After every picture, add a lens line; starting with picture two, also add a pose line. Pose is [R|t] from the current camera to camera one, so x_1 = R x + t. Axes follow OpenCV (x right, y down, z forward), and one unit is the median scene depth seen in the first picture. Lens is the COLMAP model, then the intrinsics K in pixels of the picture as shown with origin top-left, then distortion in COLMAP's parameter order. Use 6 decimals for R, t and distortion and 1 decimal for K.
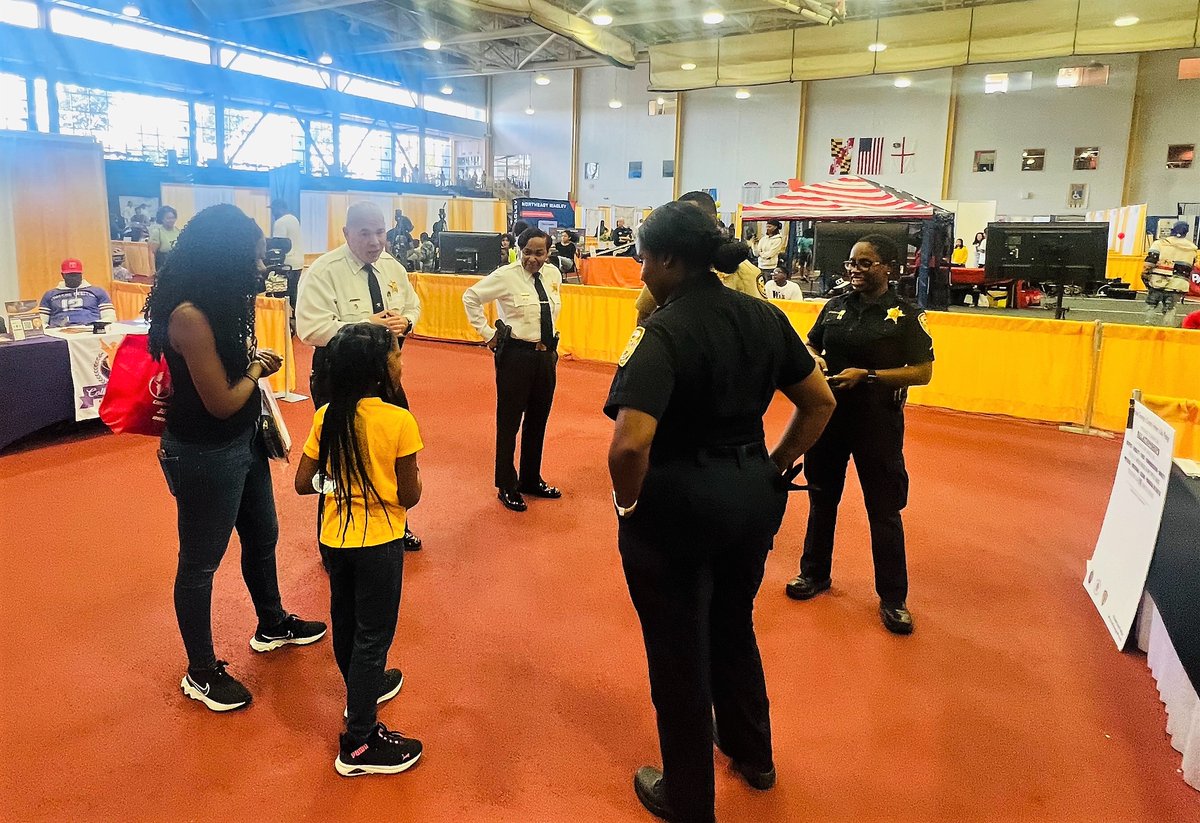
lens RADIAL K [[899.8, 0, 598.7], [0, 899.8, 409.6], [0, 0, 1]] dist [-0.007498, -0.002307]
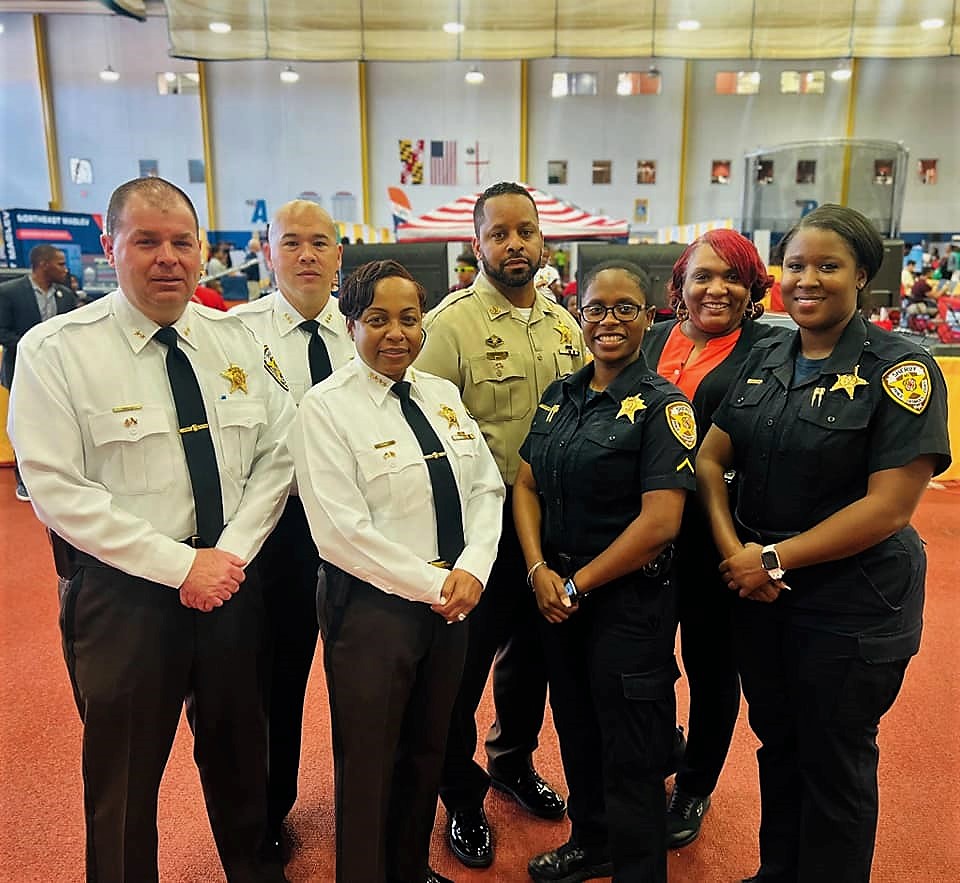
lens RADIAL K [[885.4, 0, 480.8], [0, 885.4, 441.6], [0, 0, 1]] dist [0.023160, 0.000000]
pose [[0.867619, -0.118720, 0.482849, -0.098370], [0.109887, 0.992848, 0.046661, -0.058929], [-0.484935, 0.012575, 0.874460, 0.262864]]
